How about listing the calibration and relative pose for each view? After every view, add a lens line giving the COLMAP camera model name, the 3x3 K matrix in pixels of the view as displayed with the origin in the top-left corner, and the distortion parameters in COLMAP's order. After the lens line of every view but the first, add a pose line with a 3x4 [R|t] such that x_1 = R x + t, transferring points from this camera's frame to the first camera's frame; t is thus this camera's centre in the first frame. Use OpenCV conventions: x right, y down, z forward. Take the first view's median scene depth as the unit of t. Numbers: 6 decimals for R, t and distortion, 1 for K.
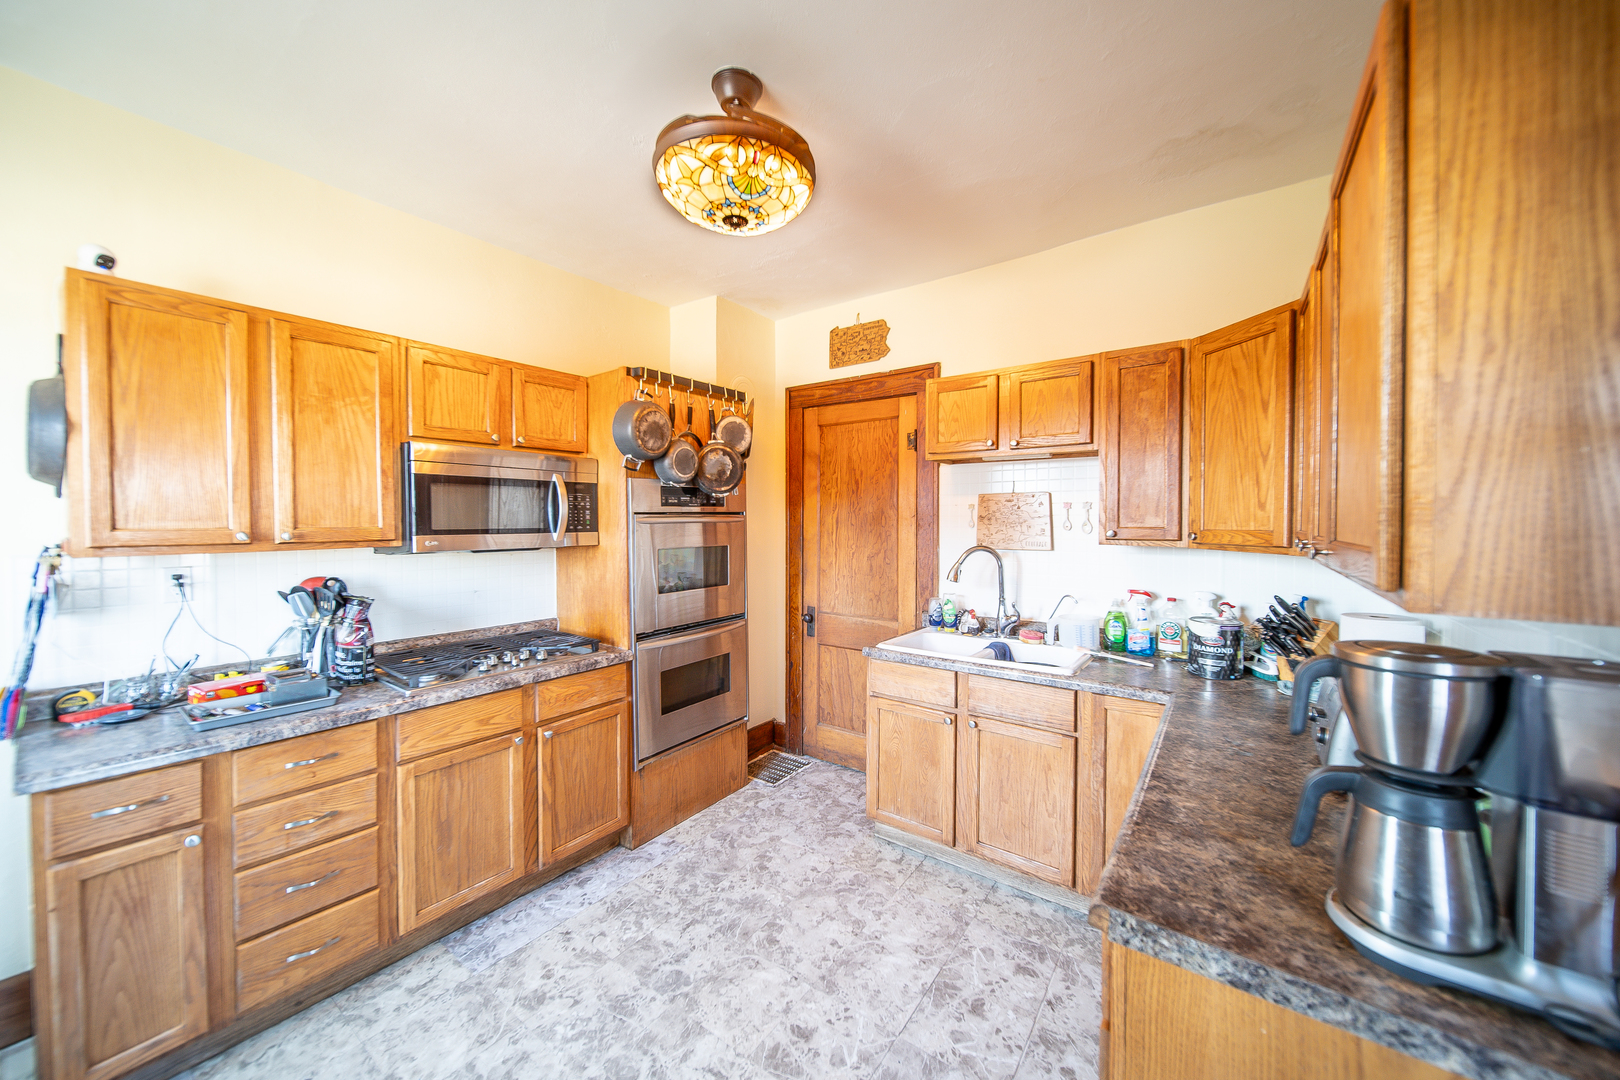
lens RADIAL K [[585.9, 0, 803.5], [0, 585.9, 529.0], [0, 0, 1]] dist [-0.000966, -0.000167]
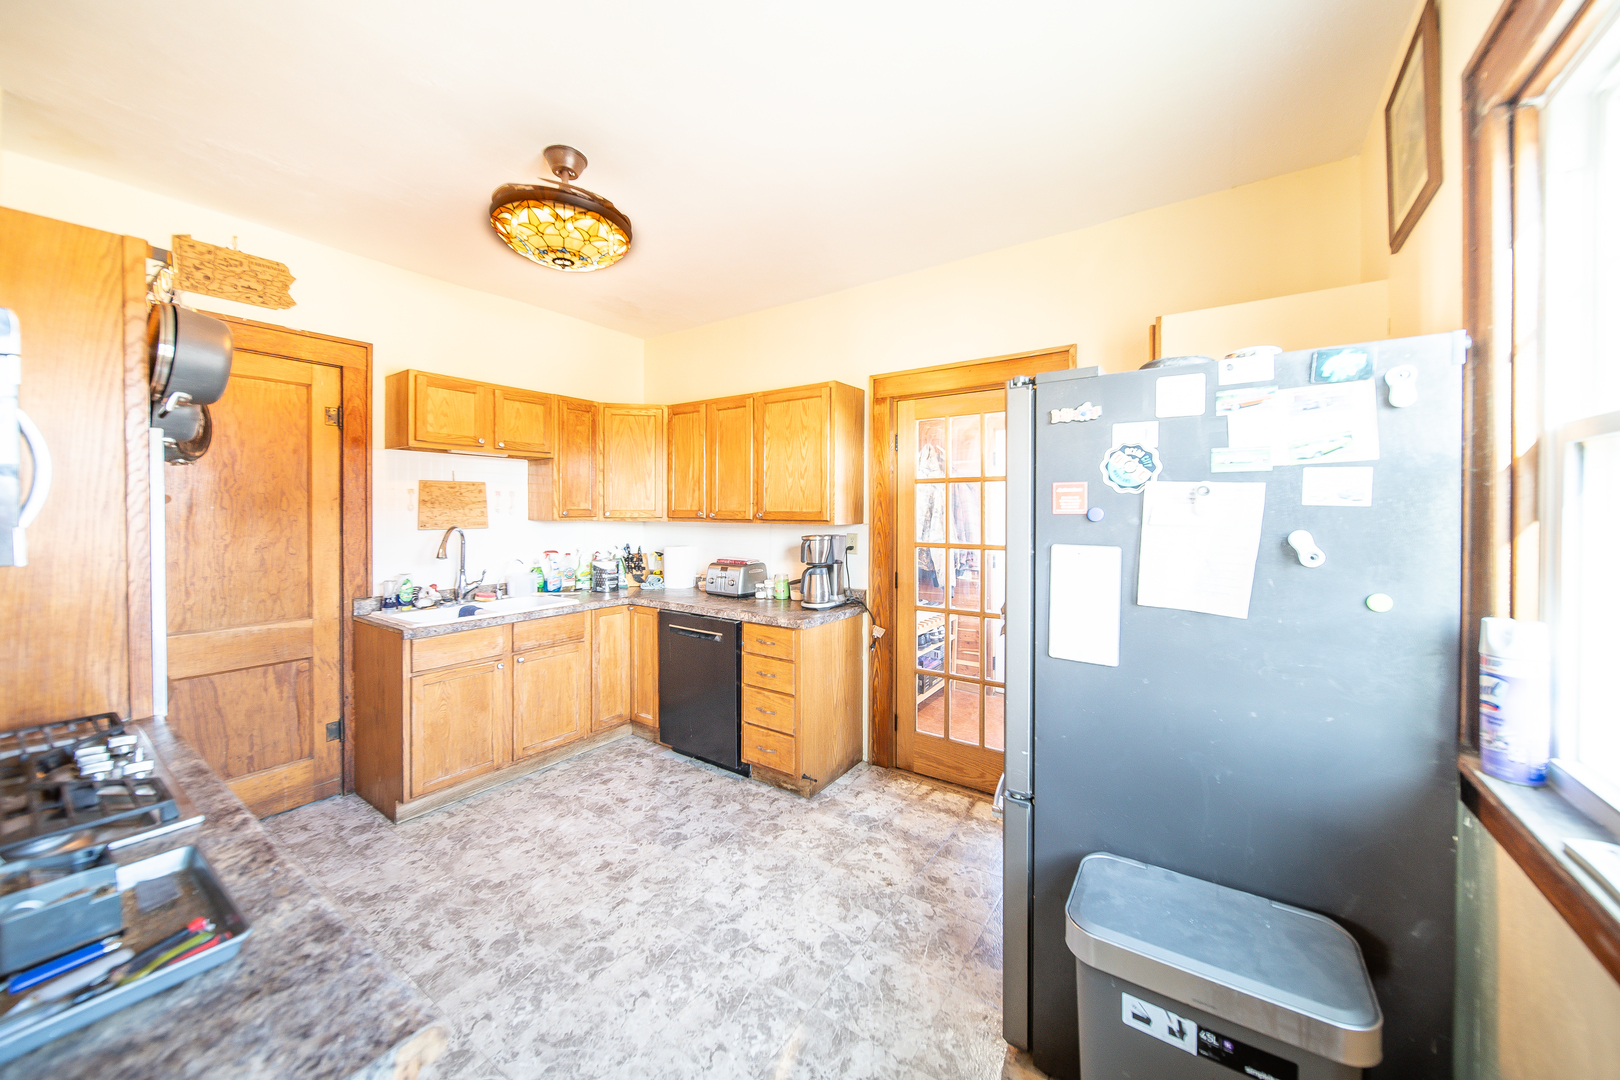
lens RADIAL K [[585.1, 0, 815.0], [0, 585.1, 514.0], [0, 0, 1]] dist [-0.001255, -0.000262]
pose [[-0.040492, -0.007118, 0.999155, -0.983913], [0.013608, 0.999878, 0.007675, 0.006481], [-0.999087, 0.013907, -0.040390, 0.372313]]
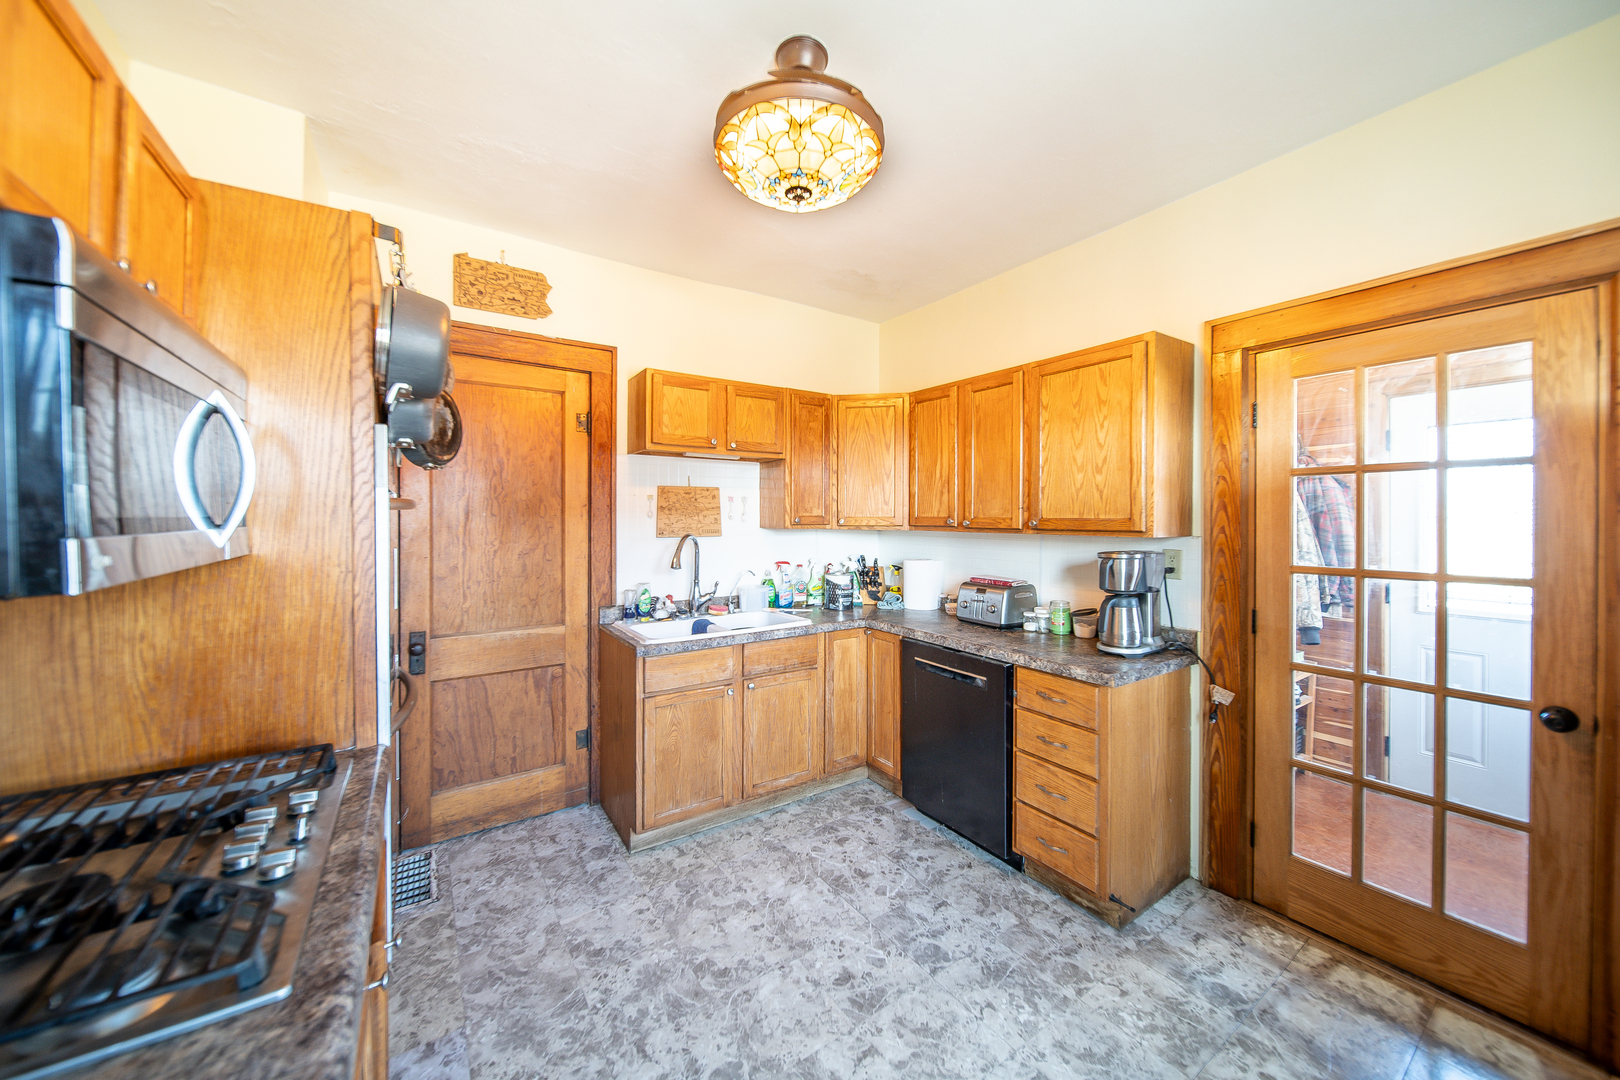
lens RADIAL K [[583.3, 0, 811.2], [0, 583.3, 520.7], [0, 0, 1]] dist [-0.001751, -0.000210]
pose [[0.328359, -0.005045, 0.944540, -0.718369], [0.012828, 0.999917, 0.000881, 0.007005], [-0.944466, 0.011827, 0.328396, 0.479462]]
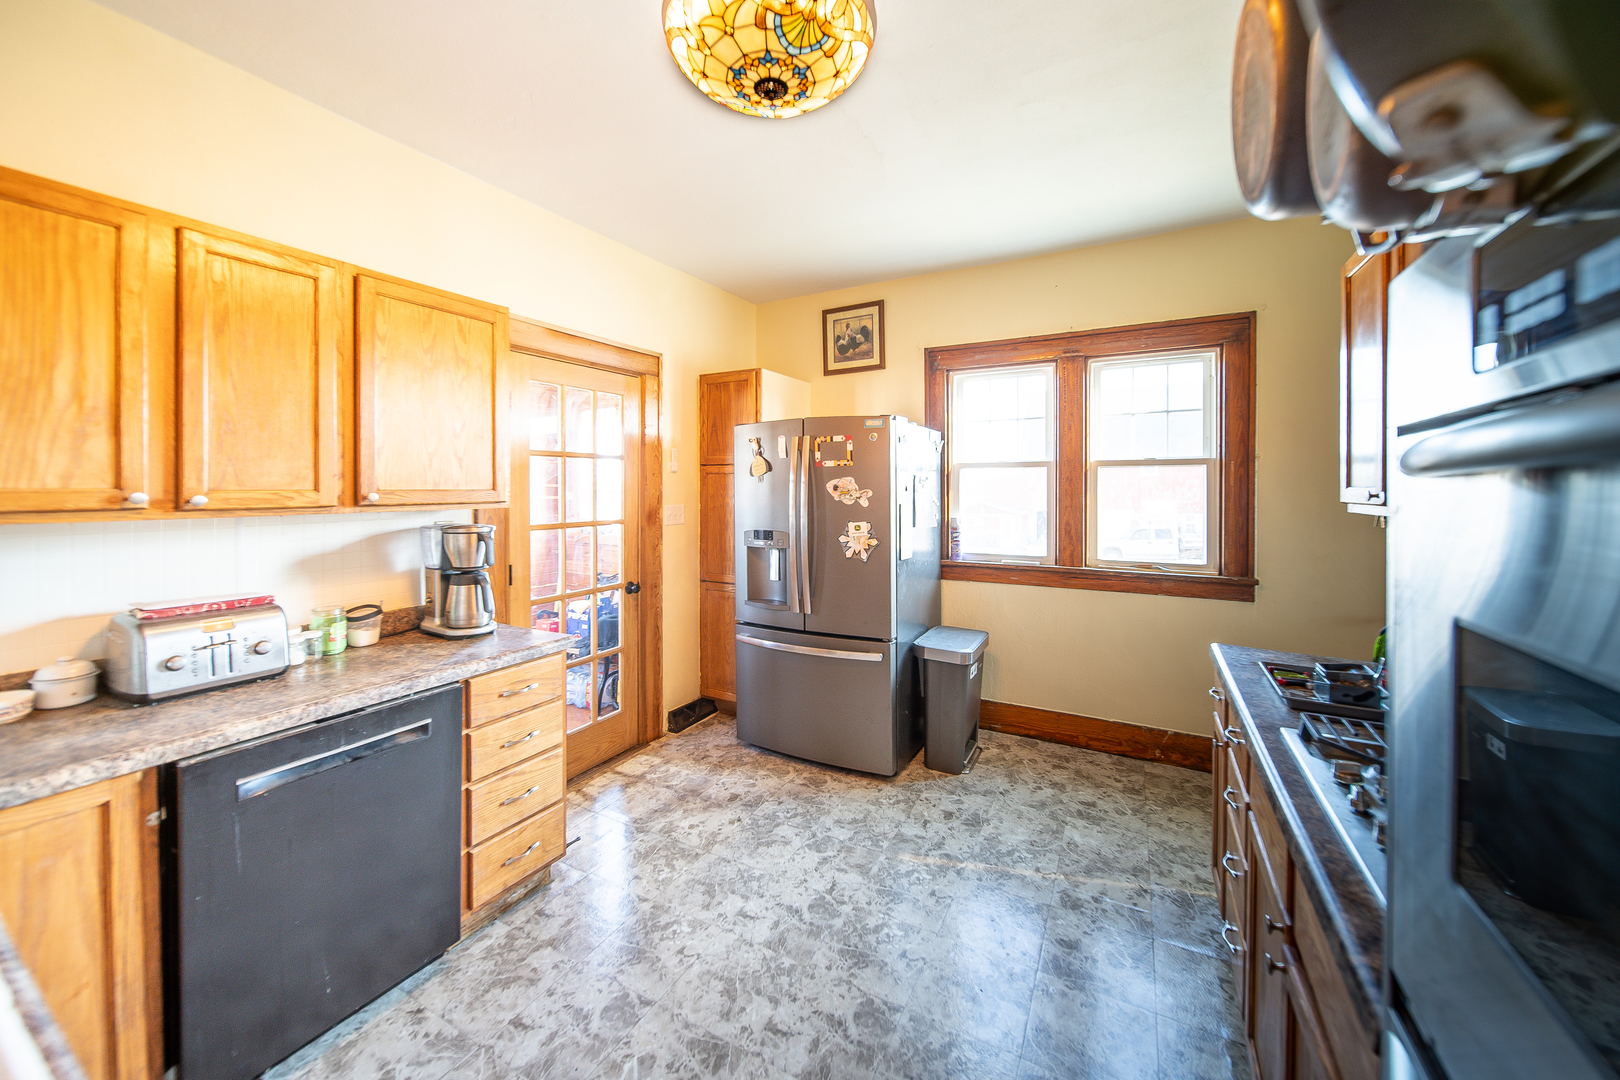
lens RADIAL K [[581.7, 0, 815.8], [0, 581.7, 488.3], [0, 0, 1]] dist [-0.000671, -0.000070]
pose [[-0.989759, 0.000690, -0.142750, -0.048636], [-0.001954, 0.999829, 0.018378, -0.007870], [0.142738, 0.018468, -0.989588, 1.263445]]
